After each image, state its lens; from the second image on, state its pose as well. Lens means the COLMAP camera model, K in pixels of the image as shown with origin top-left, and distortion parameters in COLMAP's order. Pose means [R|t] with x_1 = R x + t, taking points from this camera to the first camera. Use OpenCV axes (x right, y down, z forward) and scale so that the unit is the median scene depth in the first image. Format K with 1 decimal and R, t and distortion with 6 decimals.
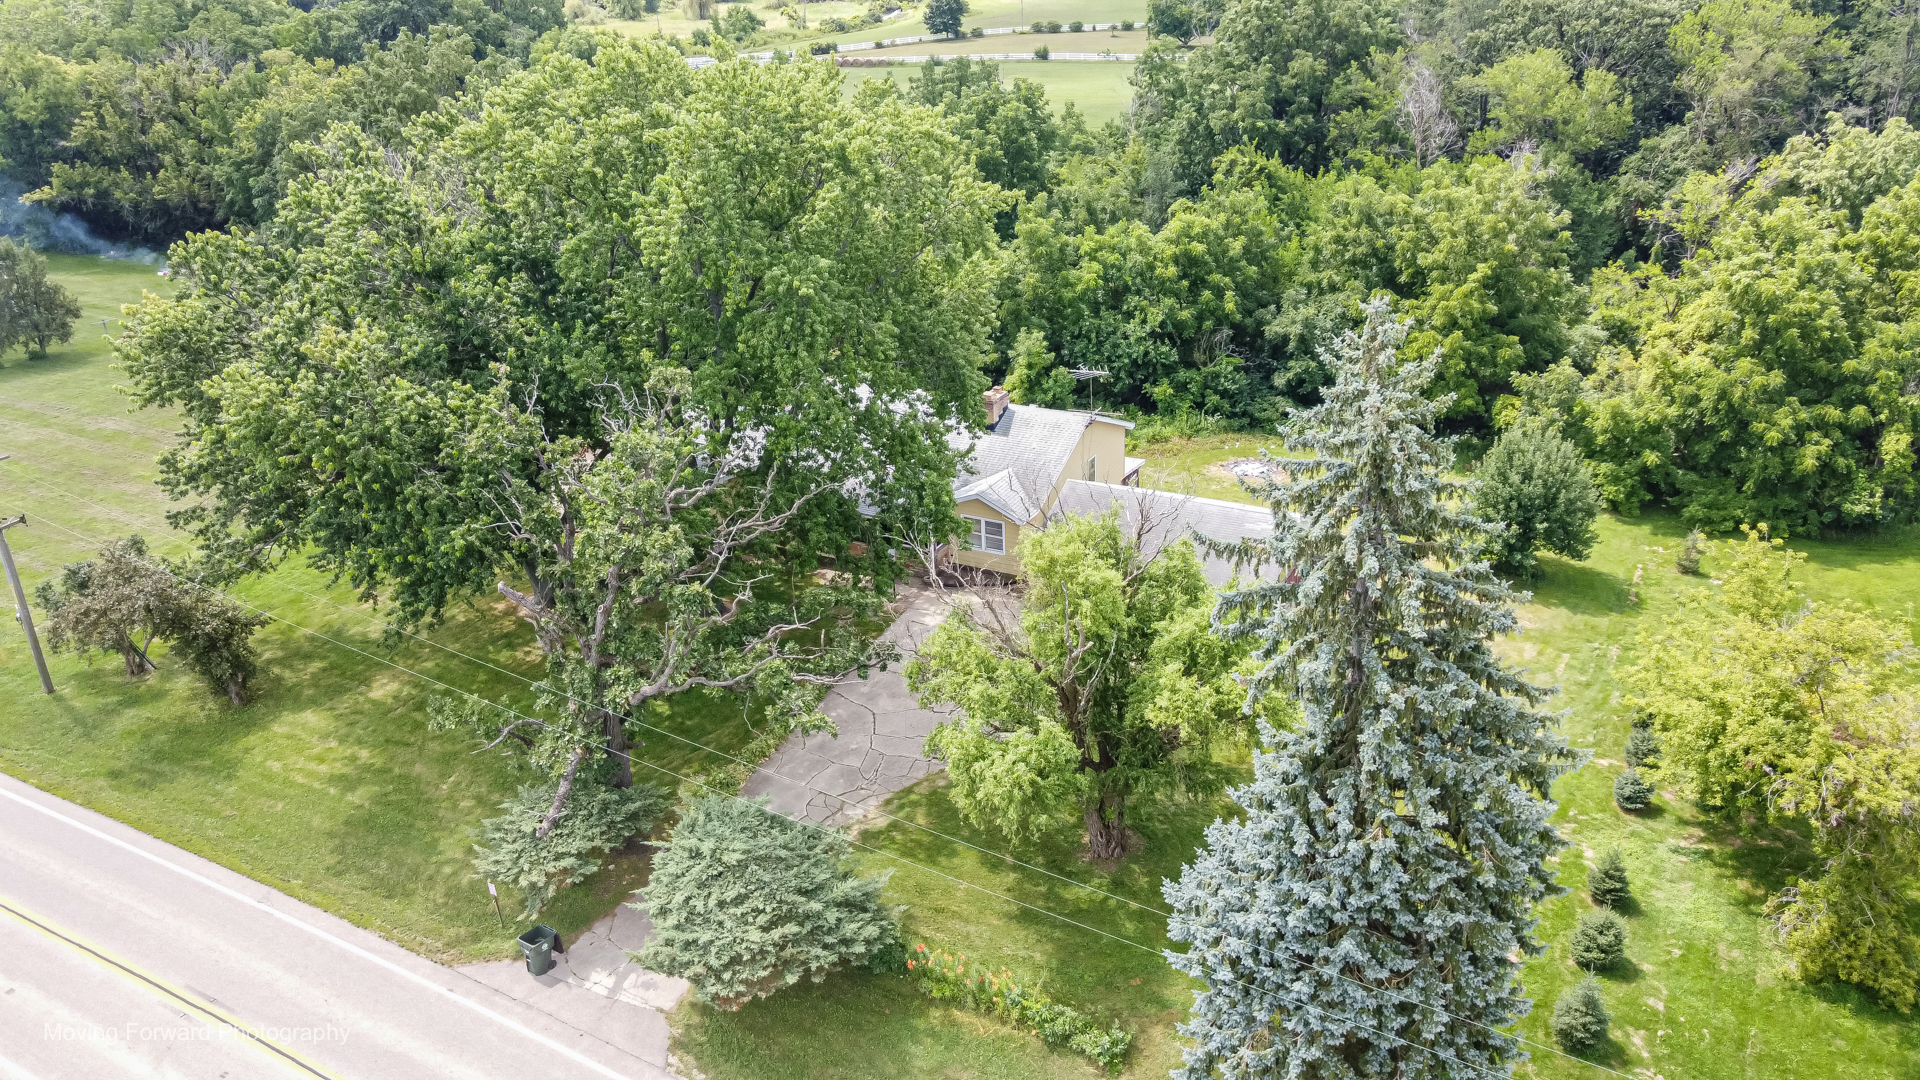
lens RADIAL K [[1470.0, 0, 960.0], [0, 1470.0, 540.0], [0, 0, 1]] dist [-0.021635, 0.066381]
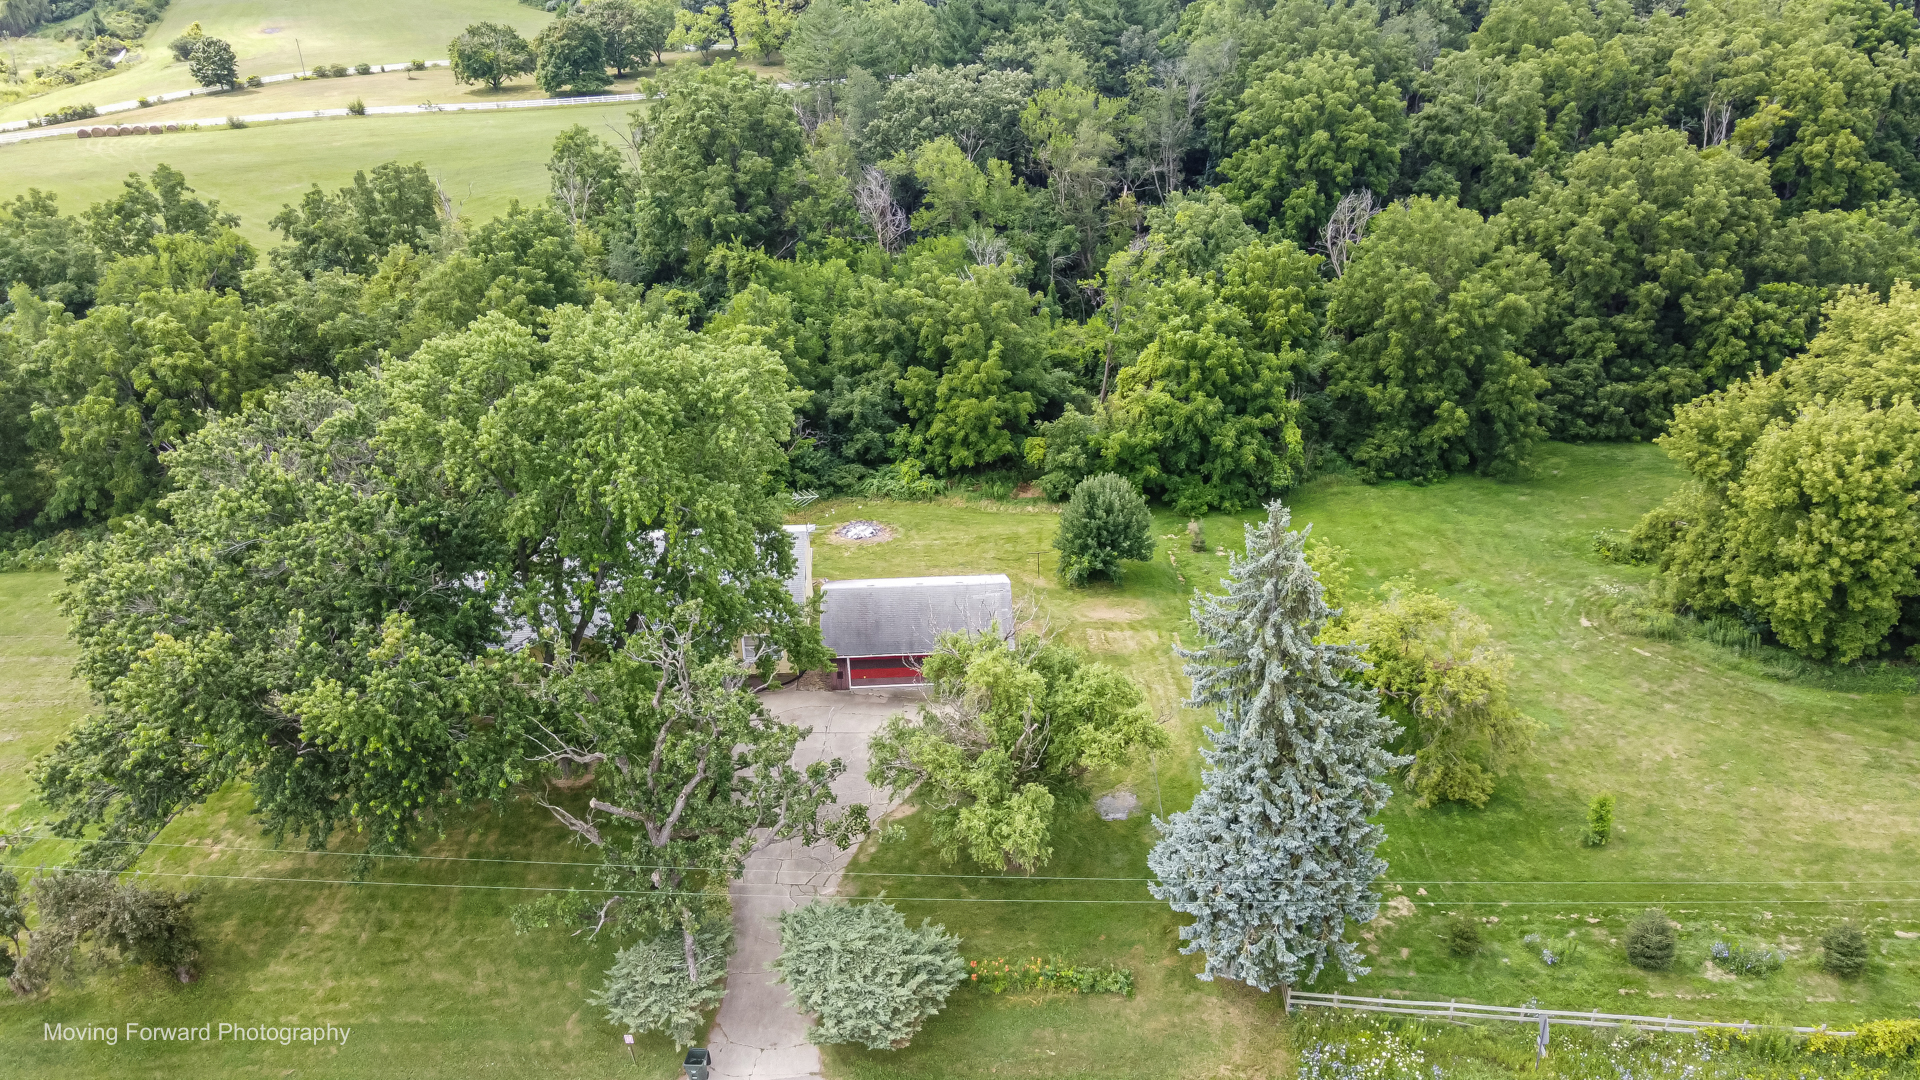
lens RADIAL K [[1470.0, 0, 960.0], [0, 1470.0, 540.0], [0, 0, 1]] dist [-0.021635, 0.066381]
pose [[0.868899, -0.206022, 0.450078, -0.322578], [0.198109, 0.978008, 0.065222, -0.119046], [-0.453616, 0.032493, 0.890604, -0.149019]]
